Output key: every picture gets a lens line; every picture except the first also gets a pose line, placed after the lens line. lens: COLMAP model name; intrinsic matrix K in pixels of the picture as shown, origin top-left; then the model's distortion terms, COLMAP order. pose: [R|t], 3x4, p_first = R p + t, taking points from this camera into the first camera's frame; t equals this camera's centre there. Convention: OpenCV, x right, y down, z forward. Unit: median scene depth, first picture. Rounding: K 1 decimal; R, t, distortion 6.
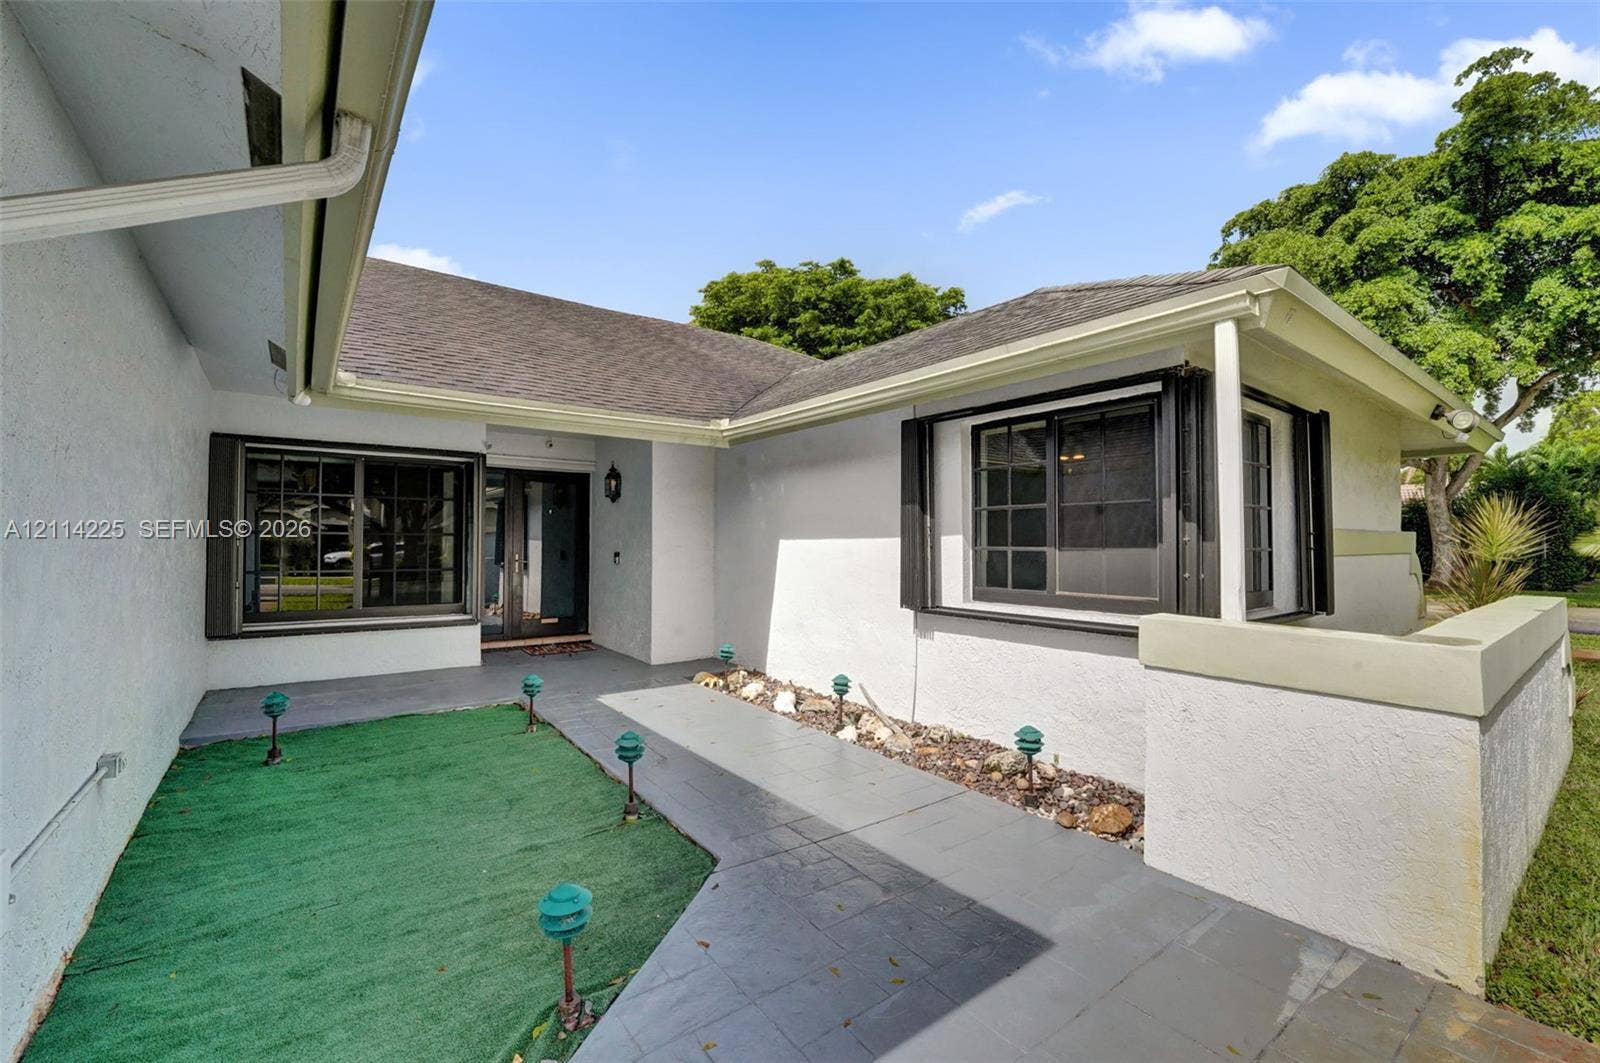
lens RADIAL K [[660.0, 0, 802.0], [0, 660.0, 514.3], [0, 0, 1]] dist [0.000432, 0.000078]
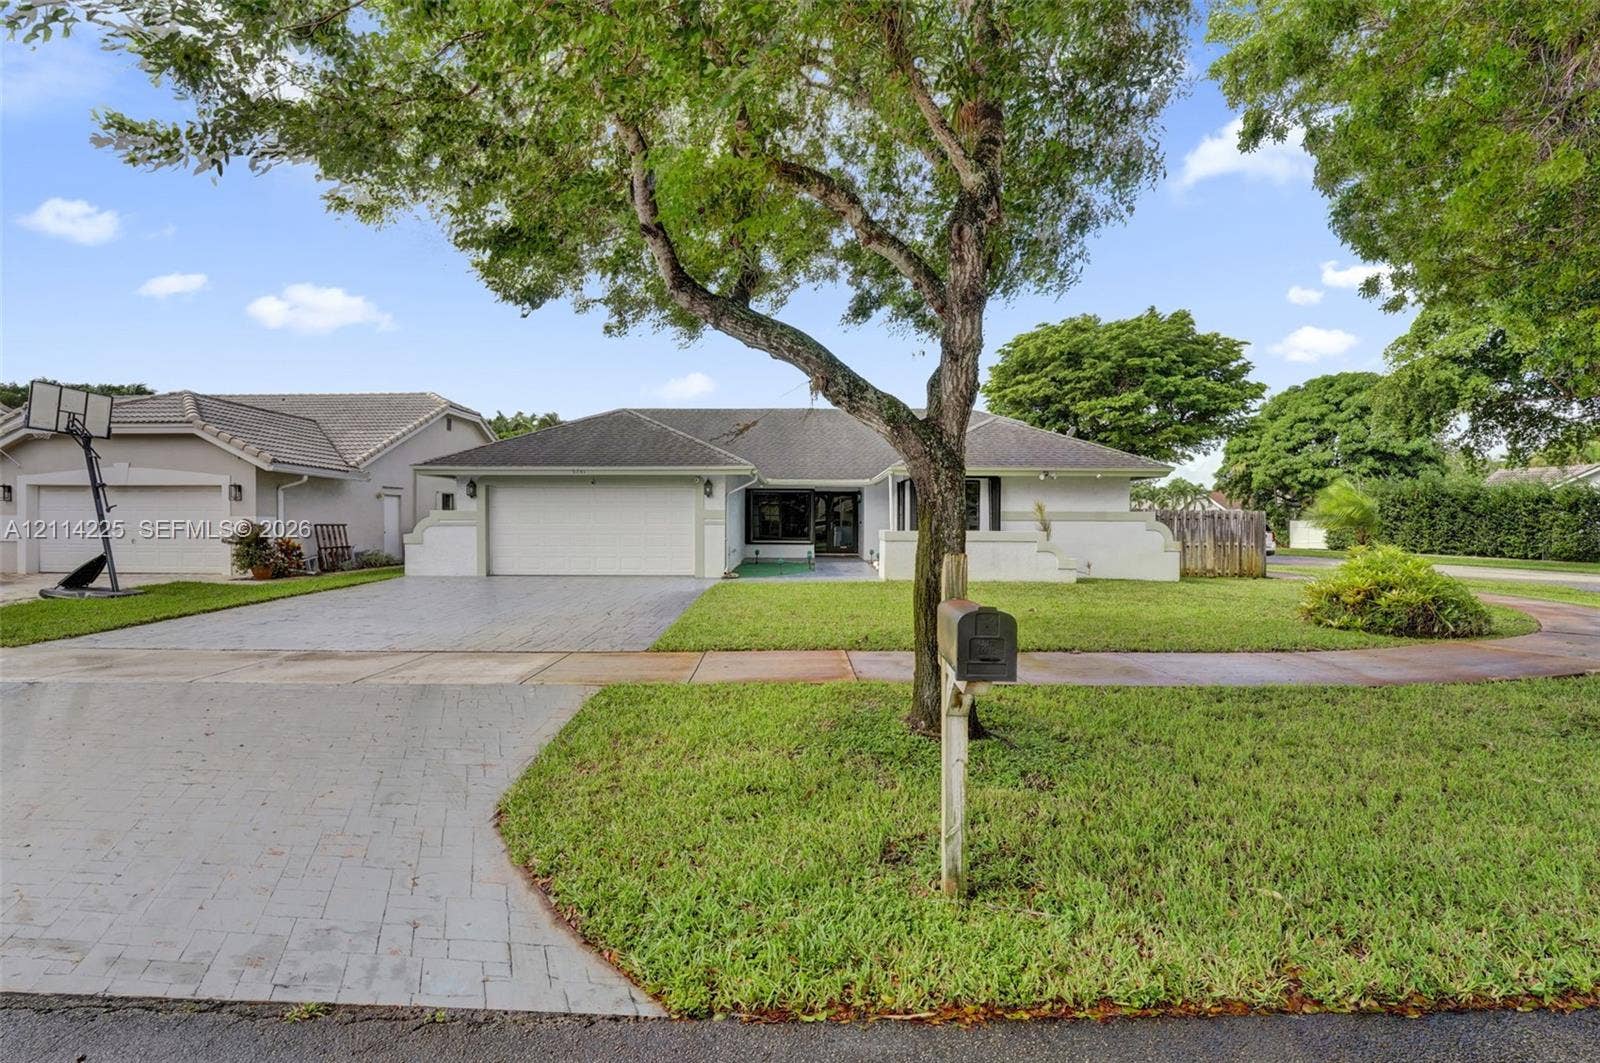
lens RADIAL K [[669.1, 0, 799.6], [0, 669.1, 547.0], [0, 0, 1]] dist [-0.008134, -0.000075]
pose [[0.796690, 0.012980, -0.604249, 0.978519], [0.022496, 0.998440, 0.051109, 0.007229], [0.603969, -0.054312, 0.795155, -1.096701]]
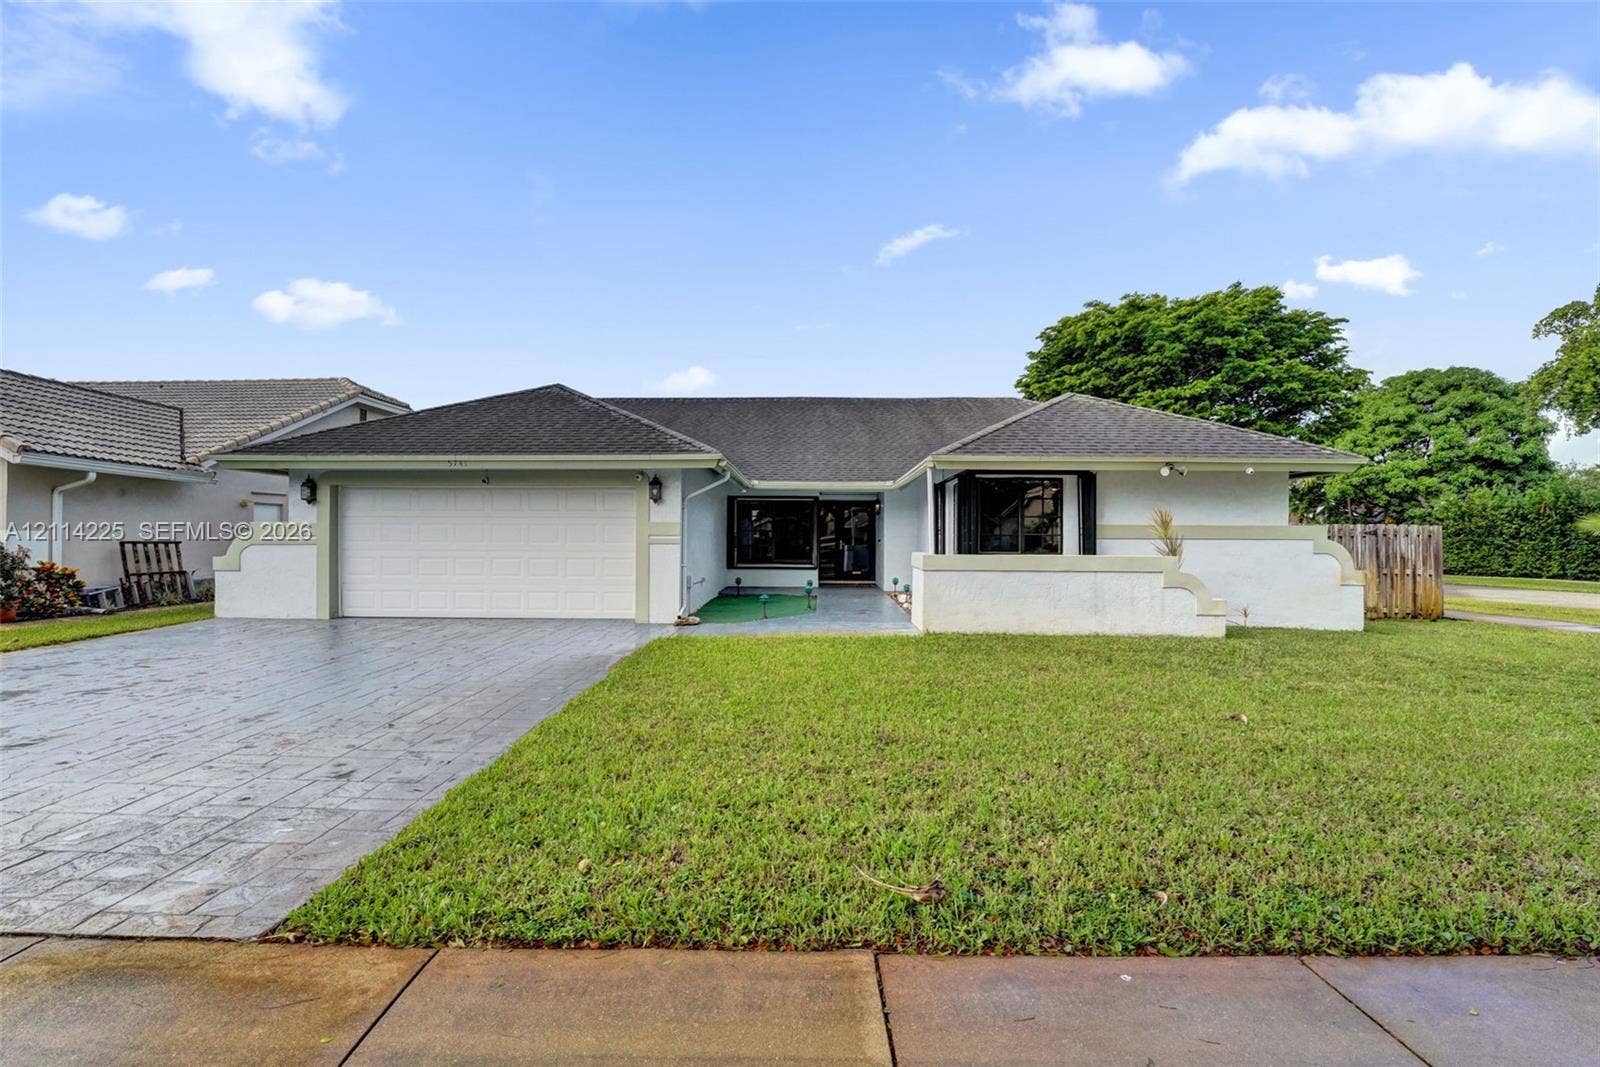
lens RADIAL K [[669.1, 0, 799.6], [0, 669.1, 549.0], [0, 0, 1]] dist [-0.008134, -0.000075]
pose [[0.787785, 0.001469, -0.615948, 0.672567], [0.020685, 0.999370, 0.028839, 0.013264], [0.615603, -0.035460, 0.787258, -0.649162]]
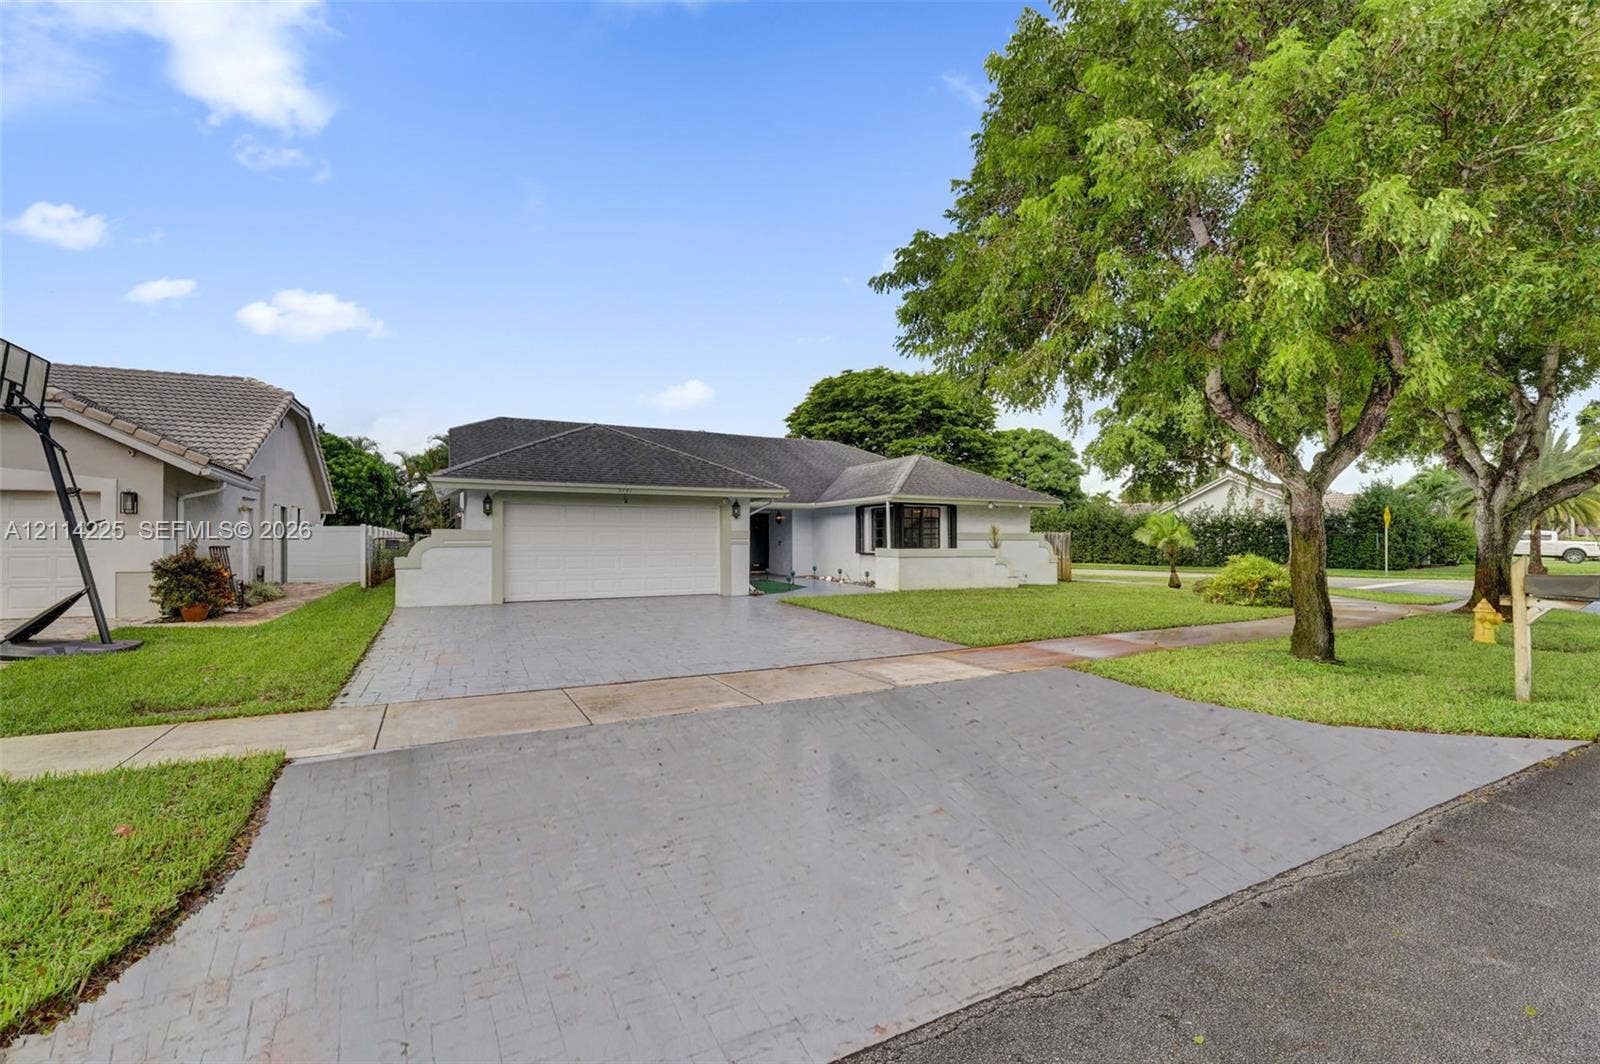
lens RADIAL K [[680.3, 0, 806.2], [0, 680.3, 528.7], [0, 0, 1]] dist [0.000543, -0.000035]
pose [[0.985986, -0.014866, -0.166164, 0.278937], [0.015906, 0.999861, 0.004930, -0.014268], [0.166068, -0.007504, 0.986086, -1.611502]]
